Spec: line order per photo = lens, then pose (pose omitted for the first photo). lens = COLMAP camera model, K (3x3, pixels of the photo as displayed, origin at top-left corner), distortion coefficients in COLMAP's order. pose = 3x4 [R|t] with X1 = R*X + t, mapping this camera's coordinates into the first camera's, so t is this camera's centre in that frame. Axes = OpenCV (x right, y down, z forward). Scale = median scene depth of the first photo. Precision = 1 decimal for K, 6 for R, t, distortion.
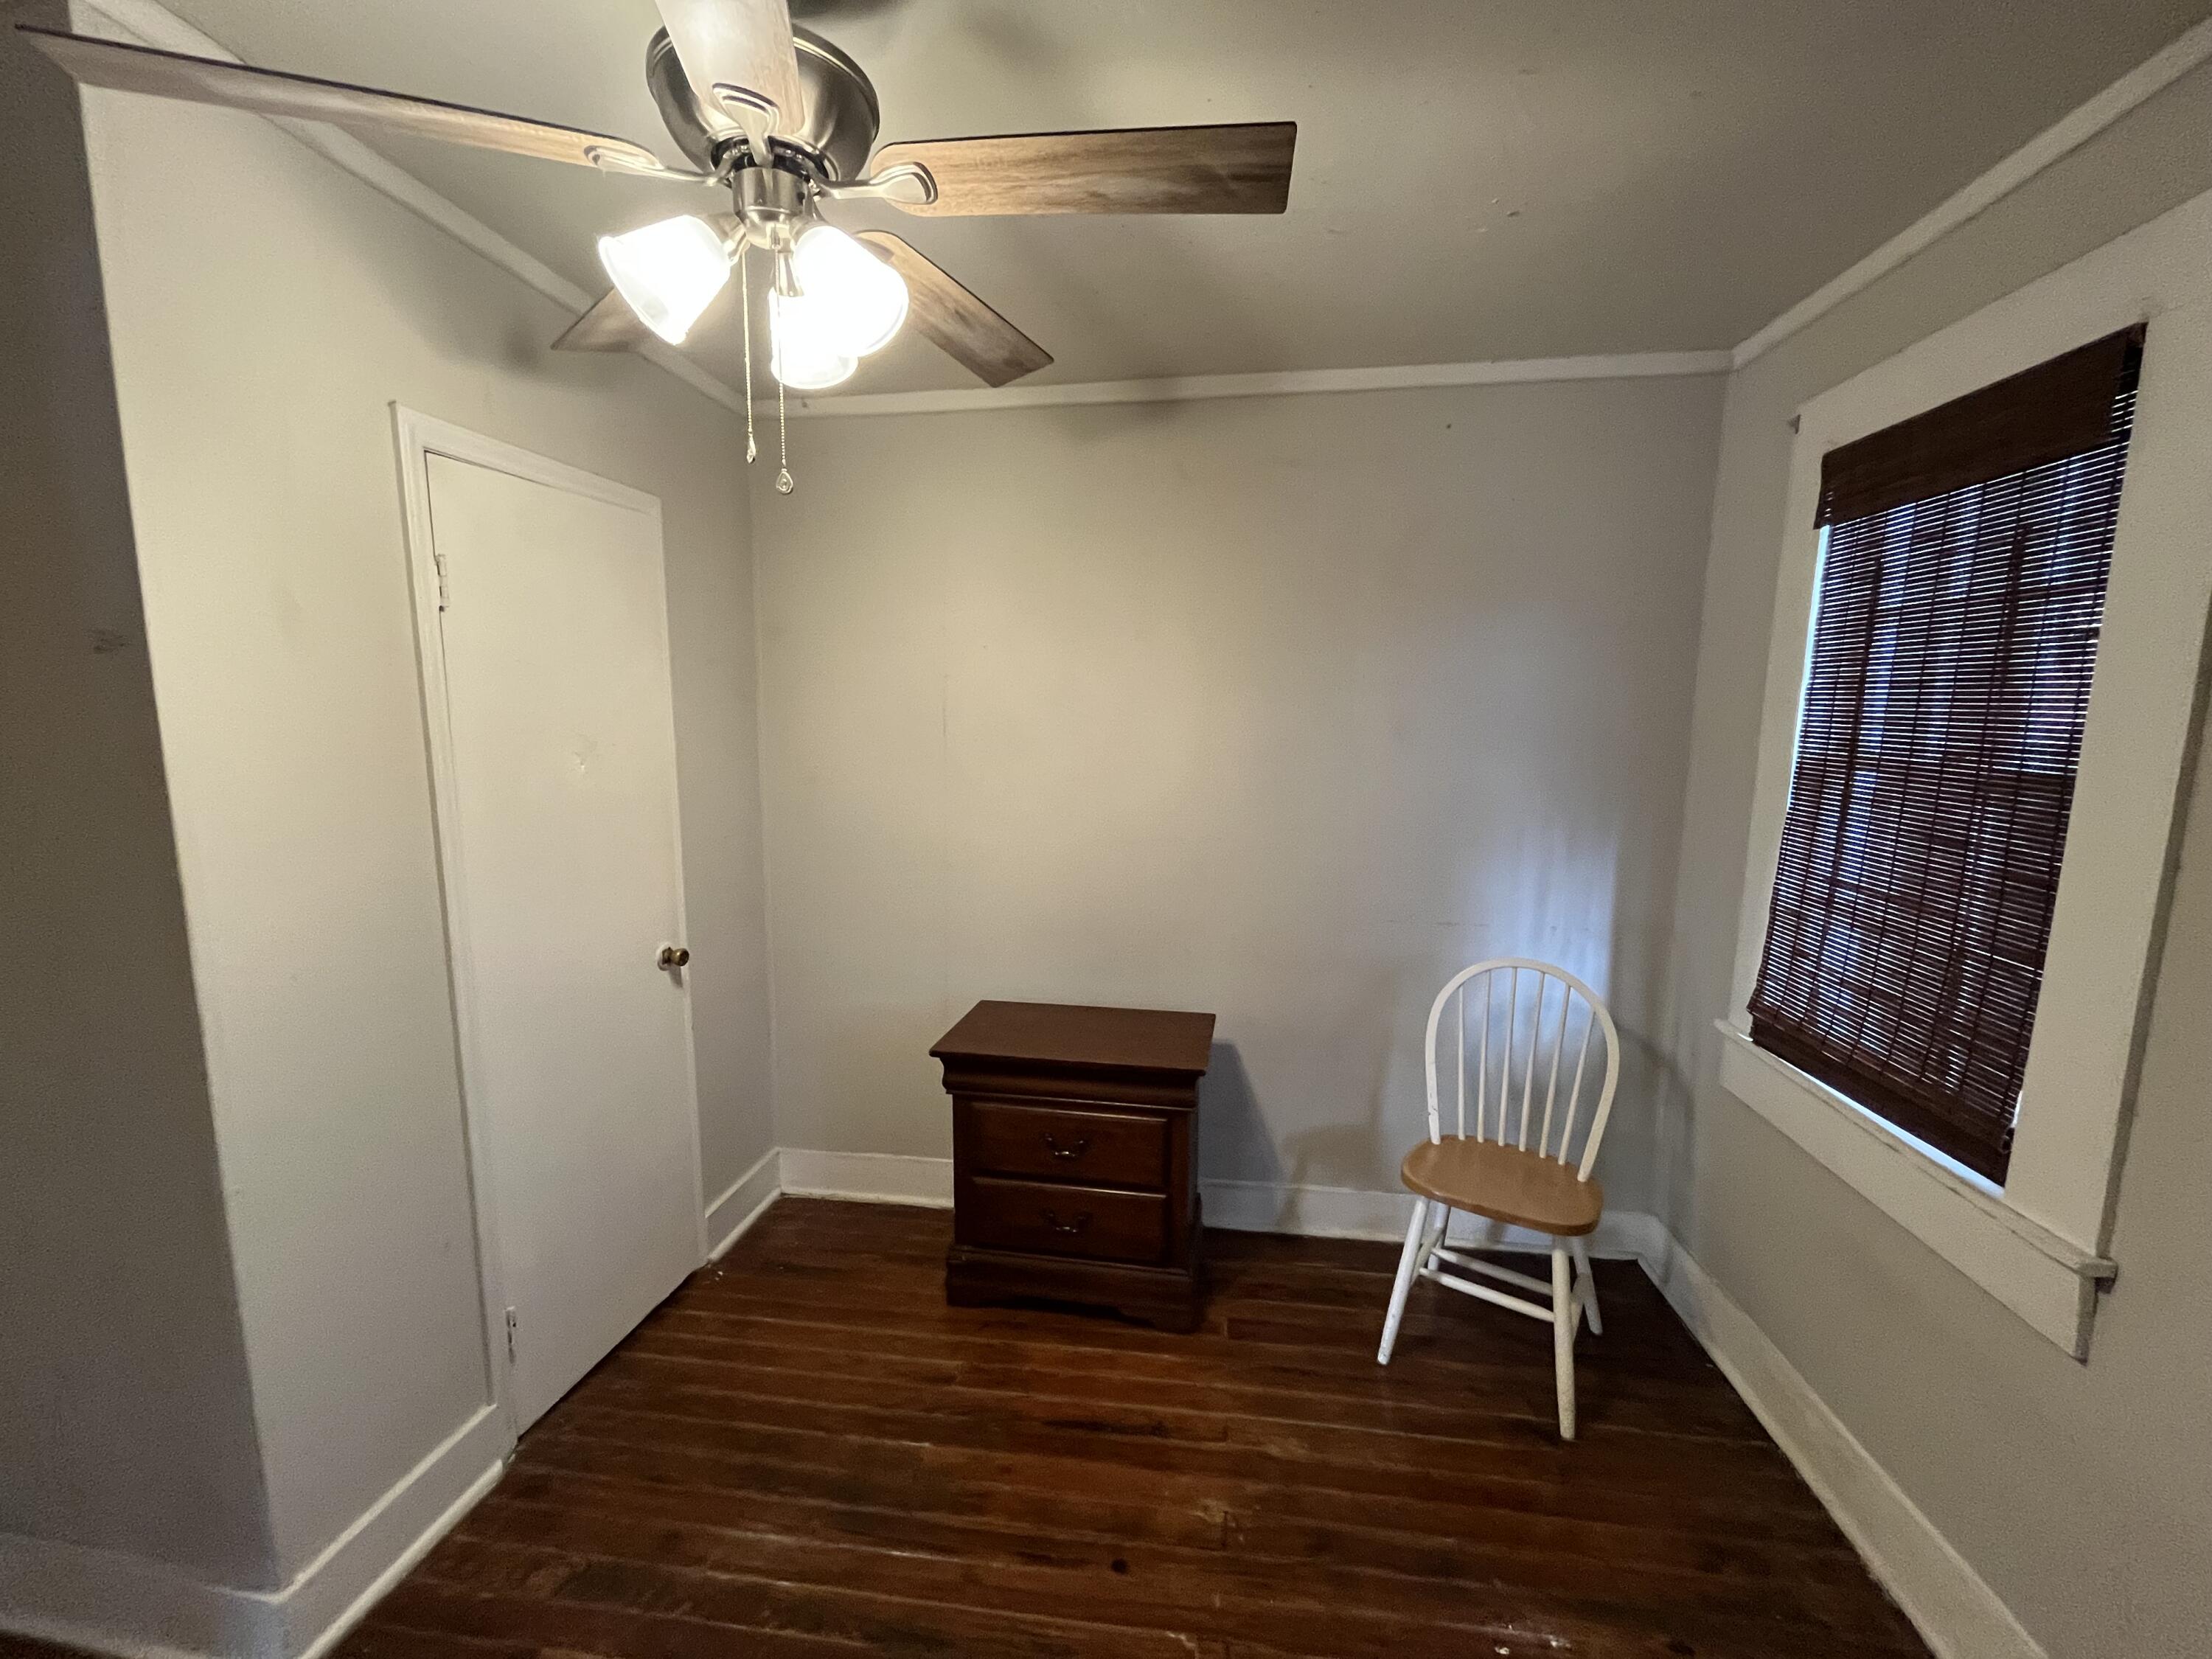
lens RADIAL K [[895.8, 0, 1107.7], [0, 895.8, 828.8], [0, 0, 1]] dist [-0.004582, 0.000379]
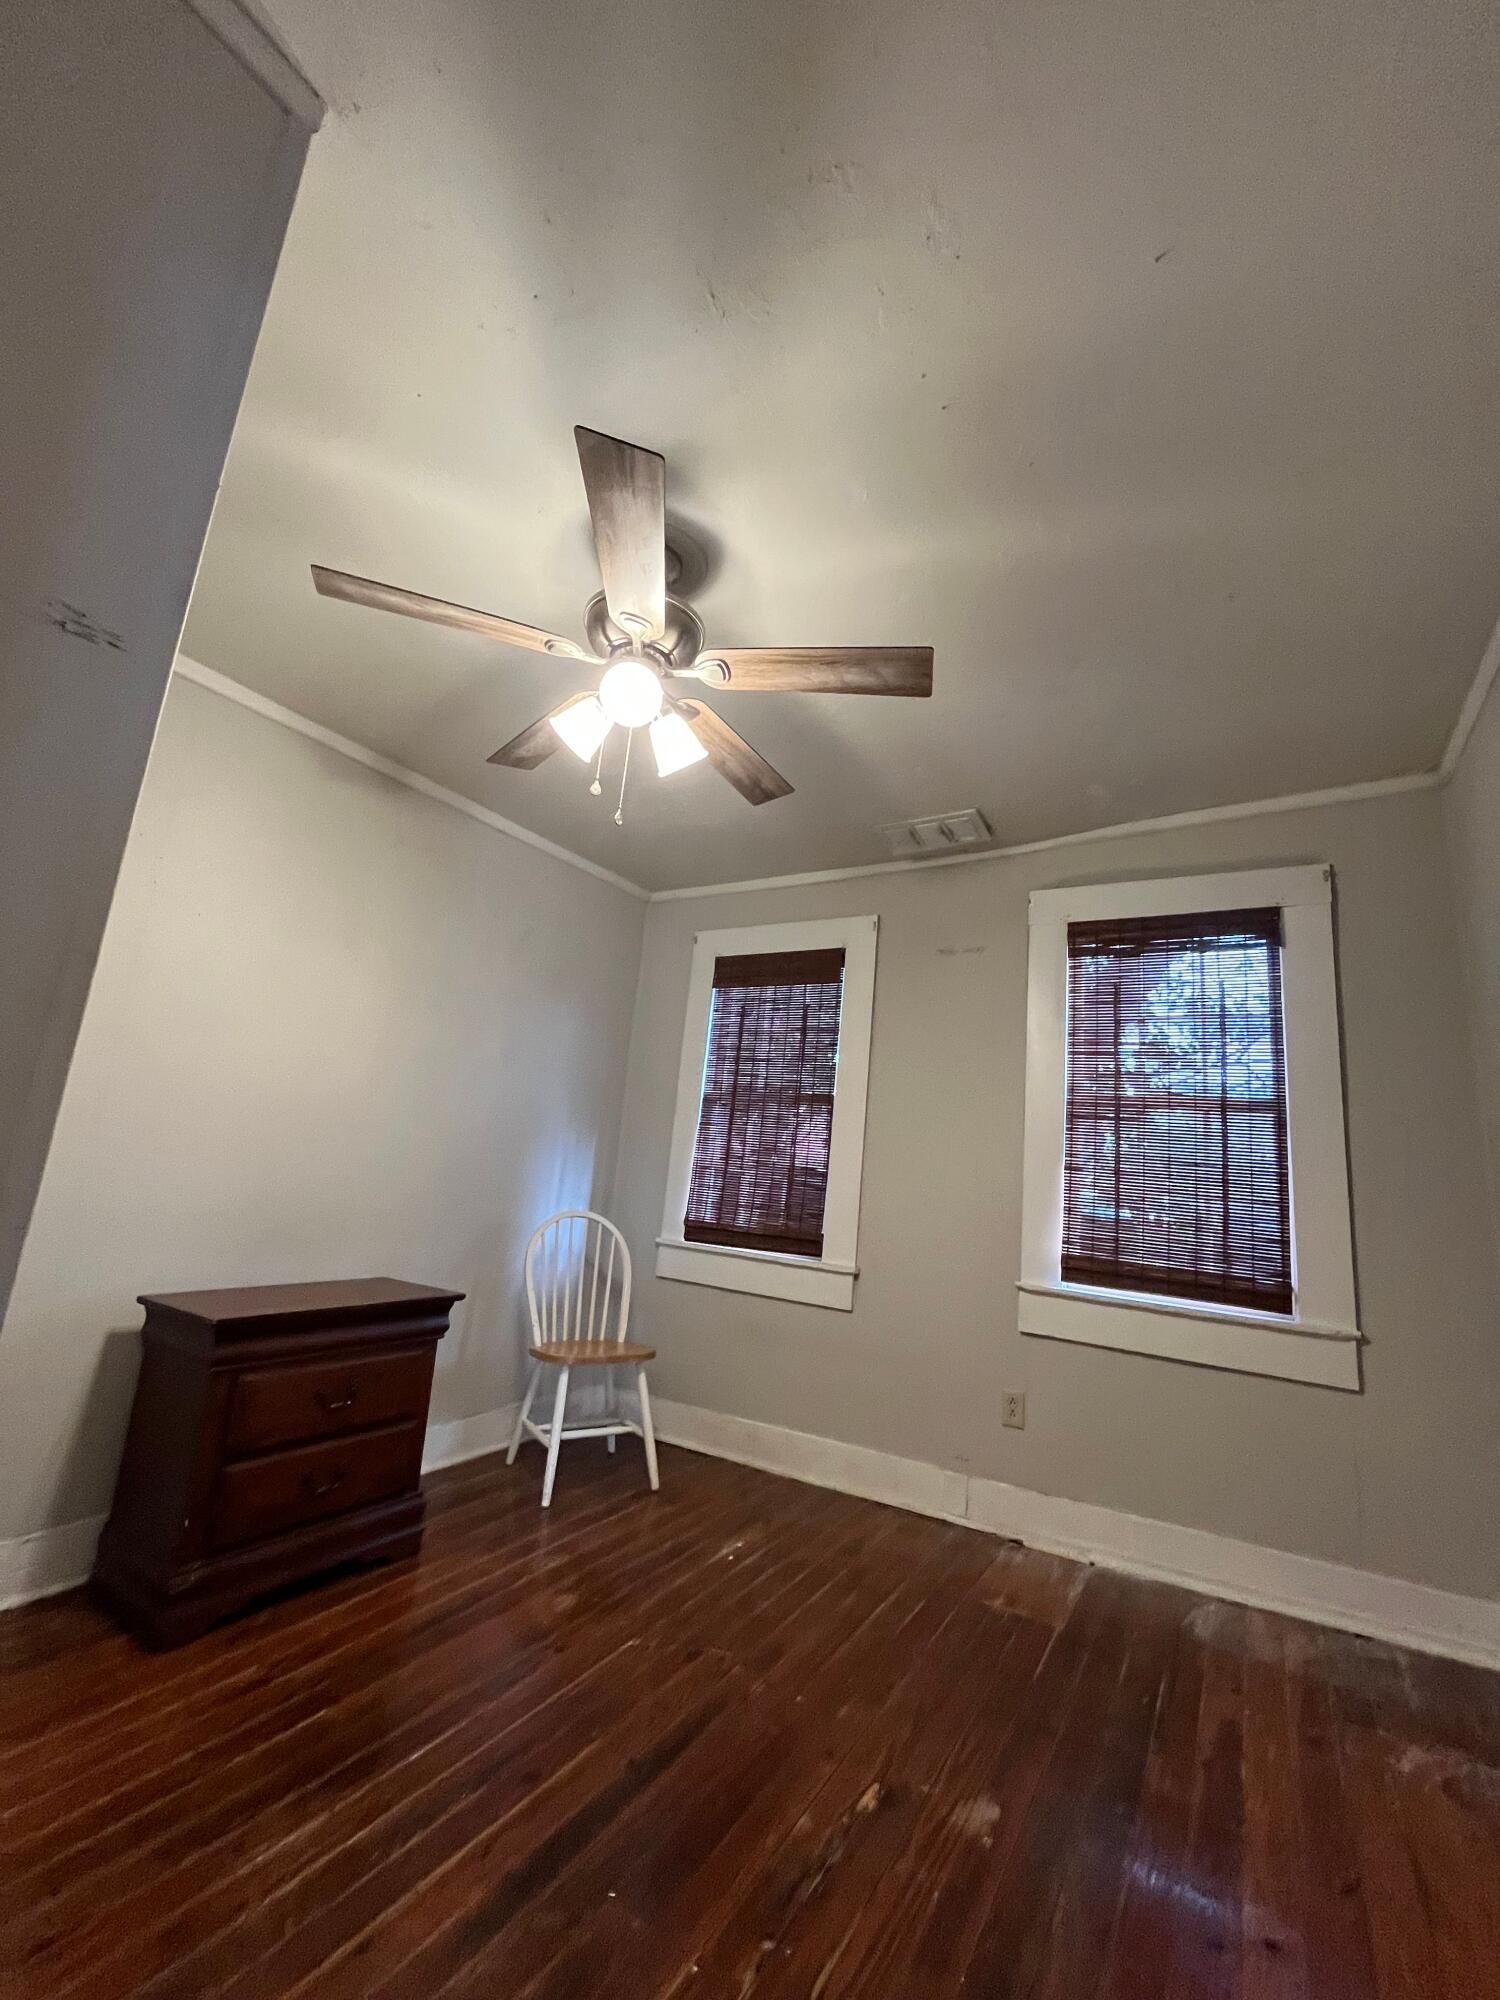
lens RADIAL K [[808.9, 0, 769.3], [0, 808.9, 1017.5], [0, 0, 1]] dist [-0.004695, -0.000134]
pose [[0.382290, 0.192707, 0.903725, -0.907797], [0.048472, 0.972483, -0.227874, 0.187308], [-0.922770, 0.130919, 0.362430, 0.156931]]
